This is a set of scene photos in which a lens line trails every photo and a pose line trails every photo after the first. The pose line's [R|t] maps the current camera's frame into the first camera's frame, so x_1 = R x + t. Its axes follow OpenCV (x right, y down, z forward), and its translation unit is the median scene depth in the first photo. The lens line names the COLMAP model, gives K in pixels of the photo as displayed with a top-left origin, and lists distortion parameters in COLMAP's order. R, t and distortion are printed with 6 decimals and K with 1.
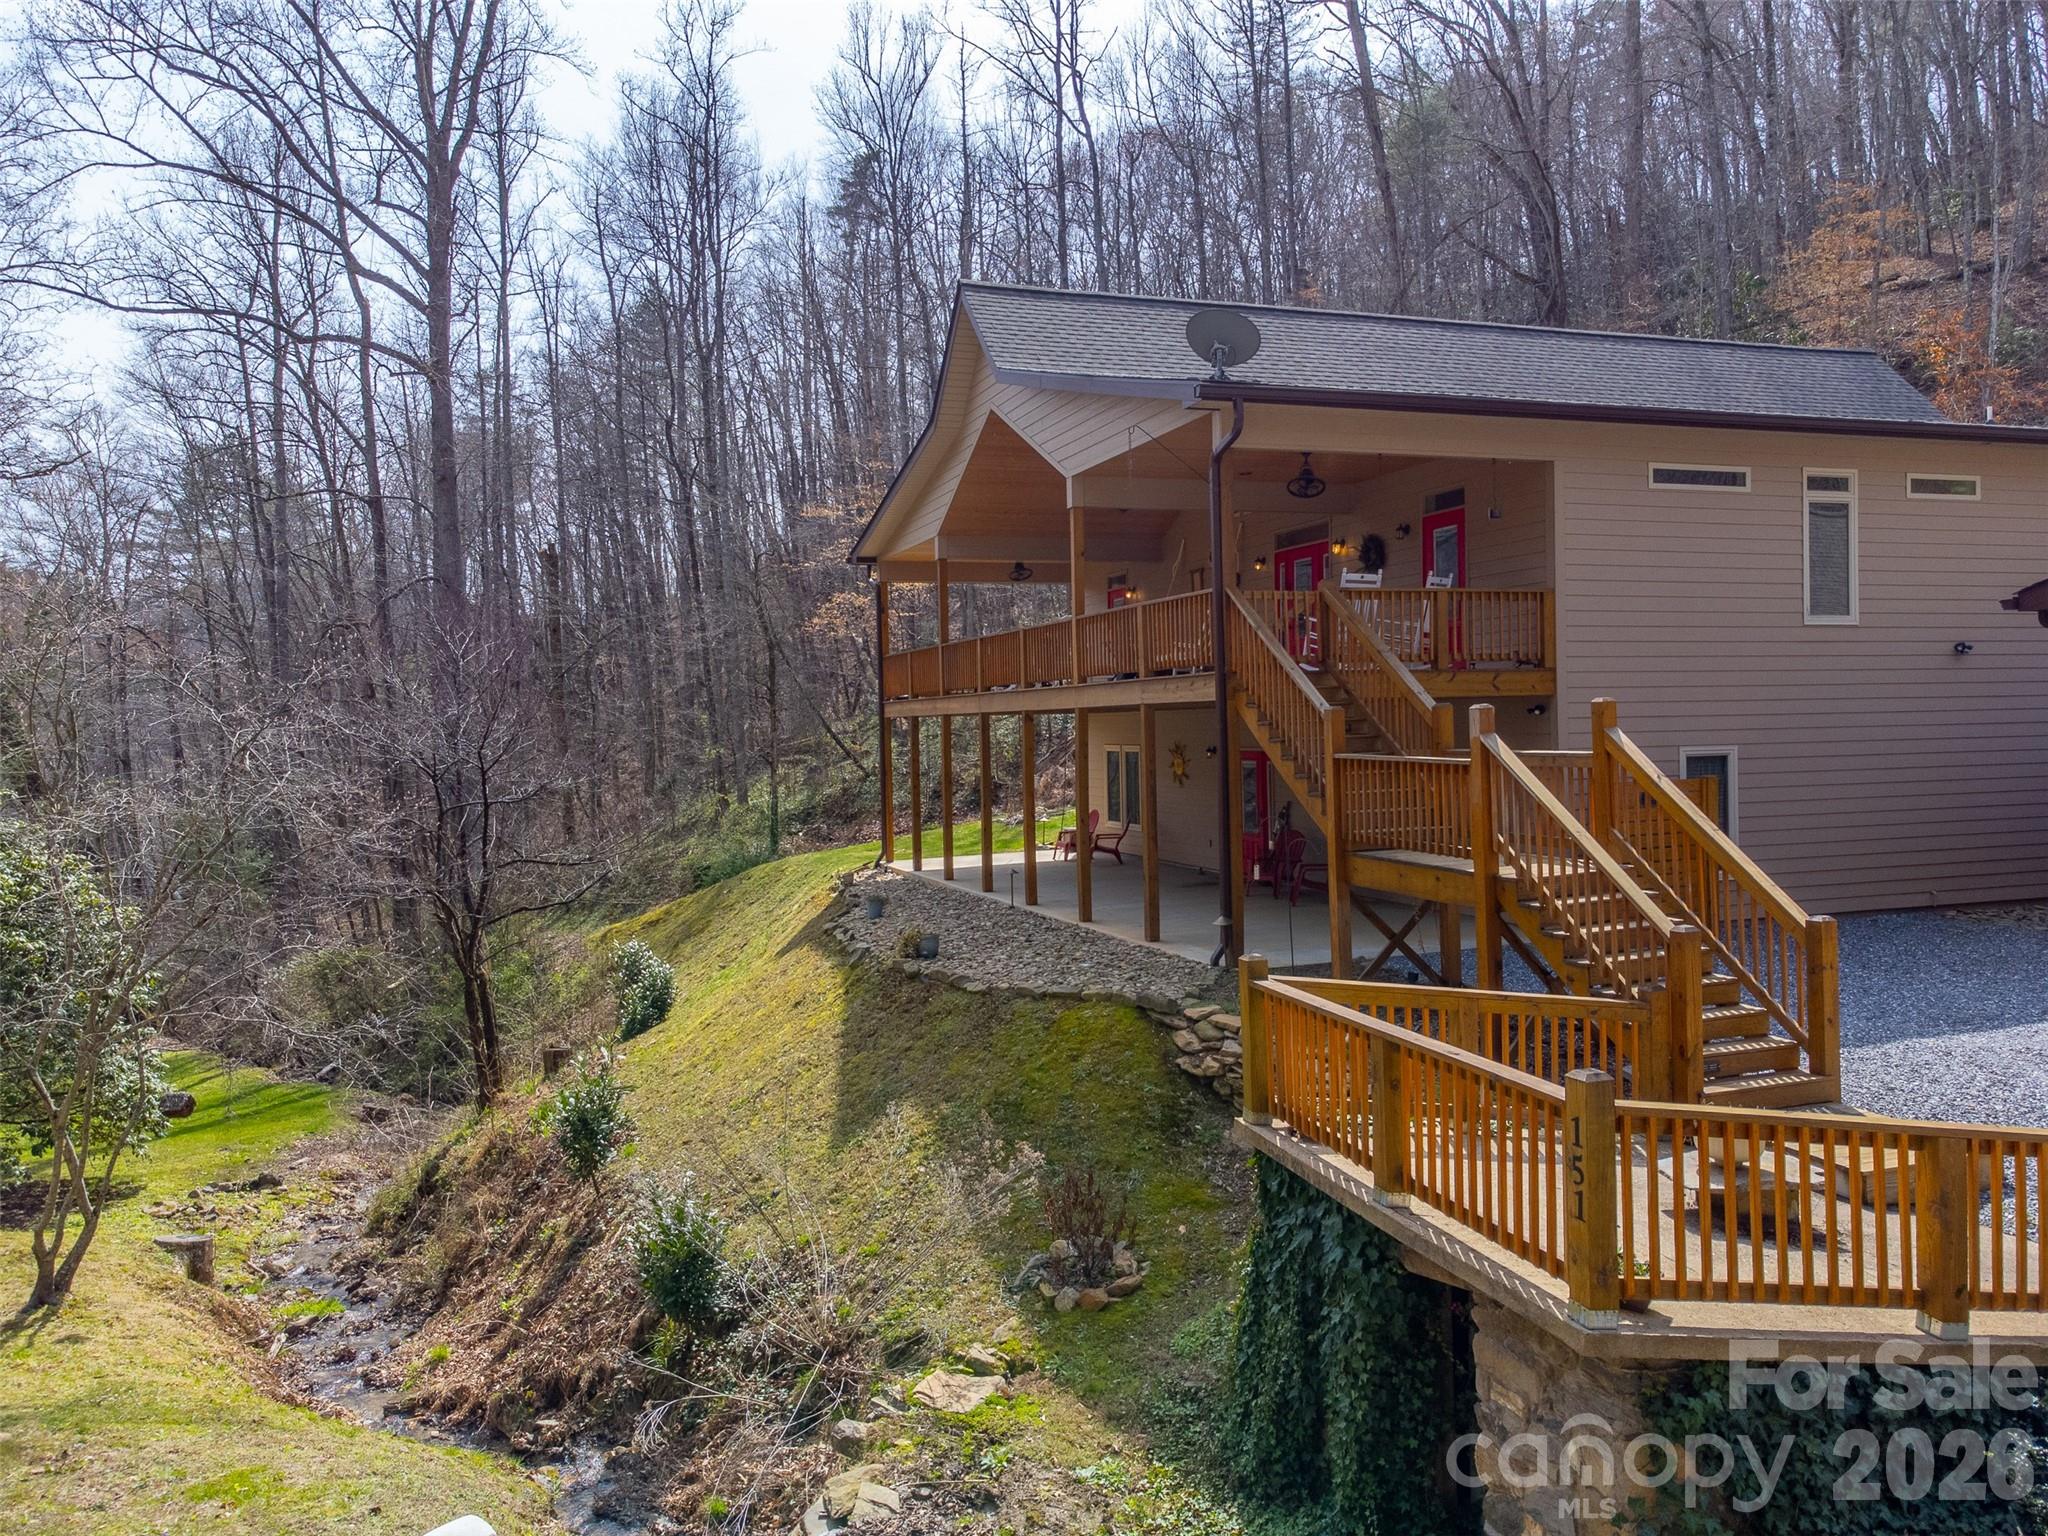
lens RADIAL K [[1524.0, 0, 1019.5], [0, 1524.0, 748.9], [0, 0, 1]] dist [0.024743, 0.009301]
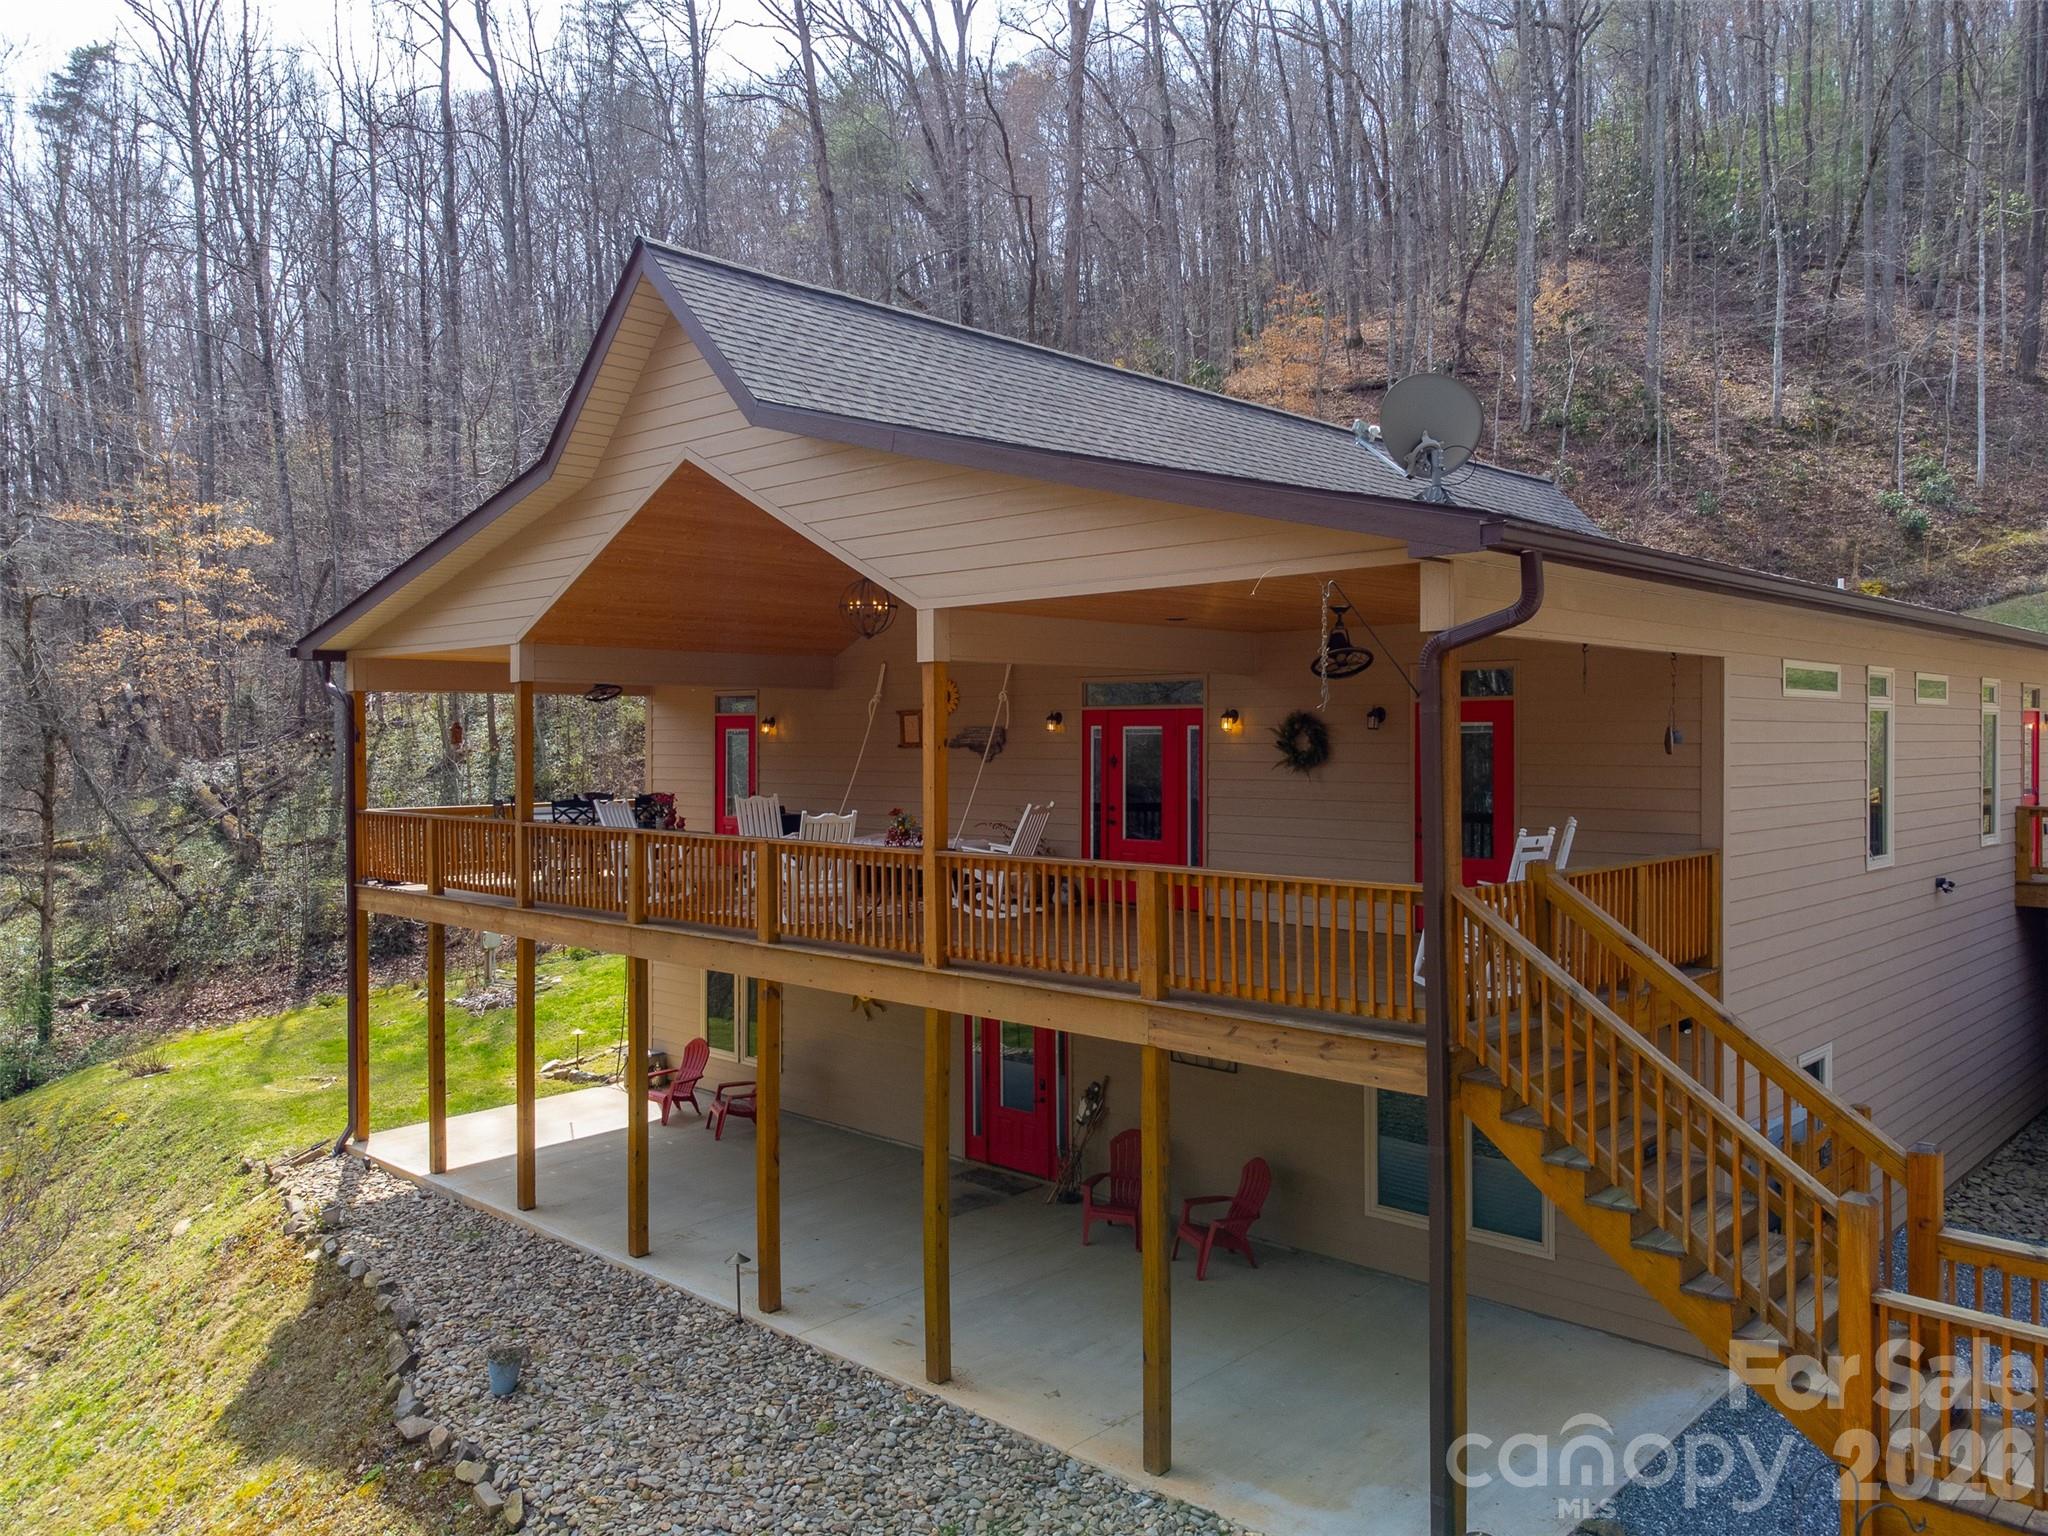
lens RADIAL K [[1531.6, 0, 1018.8], [0, 1531.6, 751.7], [0, 0, 1]] dist [0.018640, 0.001711]
pose [[0.891955, 0.013528, 0.451921, -0.211250], [-0.008553, 0.999878, -0.013050, -0.126759], [-0.452043, 0.007775, 0.891962, 0.506615]]
